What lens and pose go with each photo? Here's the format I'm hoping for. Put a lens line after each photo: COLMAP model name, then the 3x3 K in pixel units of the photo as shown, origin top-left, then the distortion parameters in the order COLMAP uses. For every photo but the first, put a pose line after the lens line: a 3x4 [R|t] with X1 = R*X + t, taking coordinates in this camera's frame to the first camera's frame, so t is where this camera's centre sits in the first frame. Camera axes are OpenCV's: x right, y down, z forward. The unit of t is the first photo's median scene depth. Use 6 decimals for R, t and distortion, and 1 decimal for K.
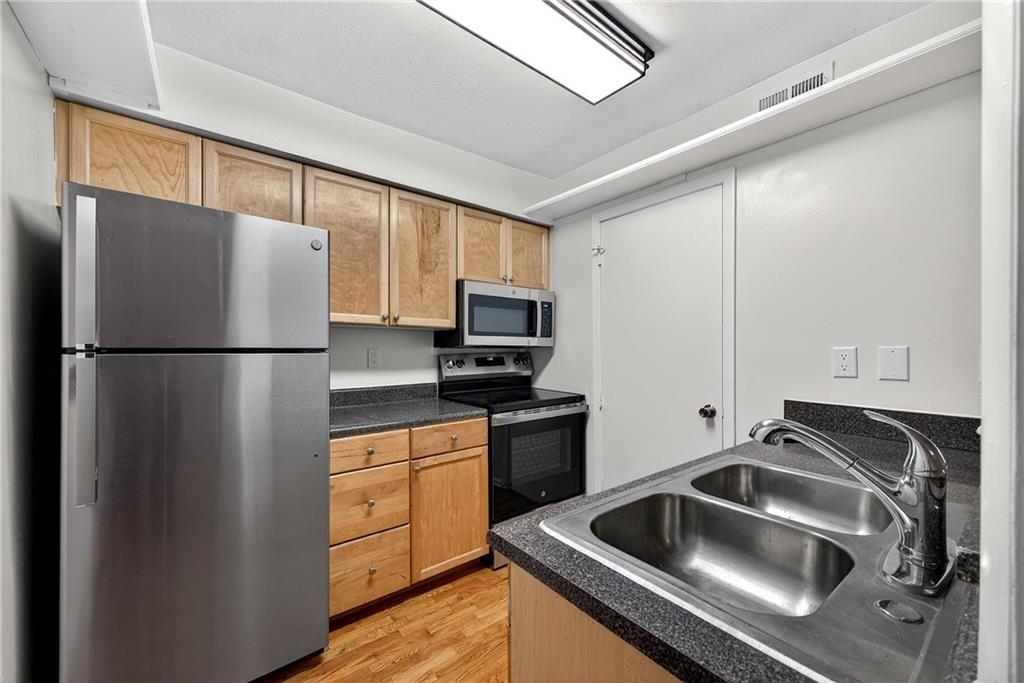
lens RADIAL K [[404.8, 0, 512.0], [0, 404.8, 341.5], [0, 0, 1]] dist [0.031404, -0.000052]
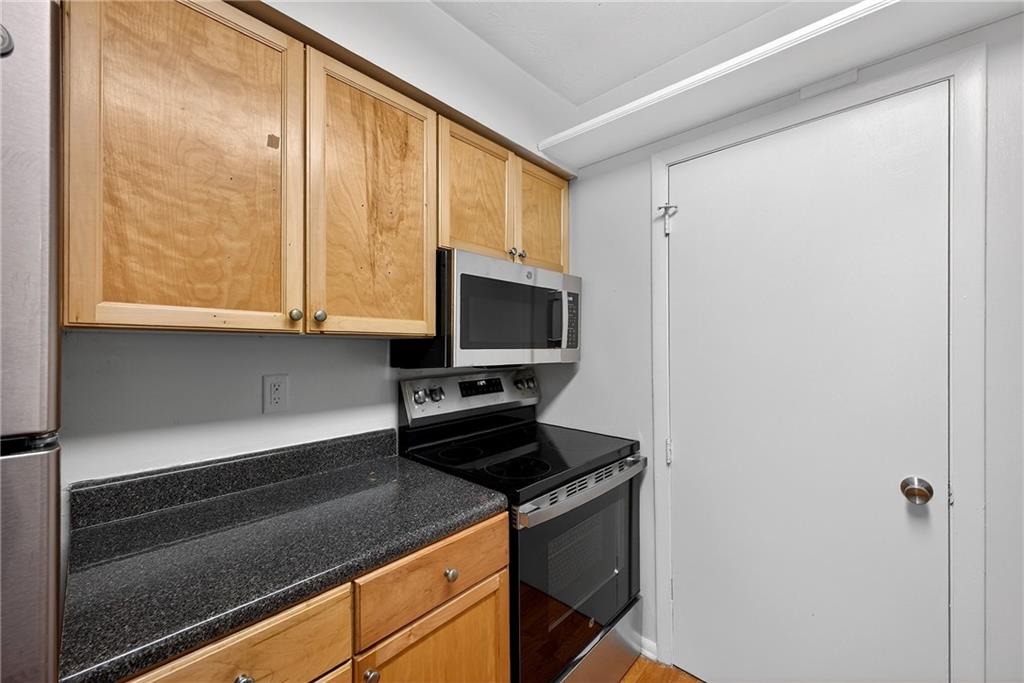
lens RADIAL K [[404.4, 0, 512.0], [0, 404.4, 336.8], [0, 0, 1]] dist [0.013402, -0.000199]
pose [[0.987962, -0.000379, 0.154696, -0.116953], [0.001246, 0.999984, -0.005507, -0.027756], [-0.154692, 0.005633, 0.987947, 0.423011]]
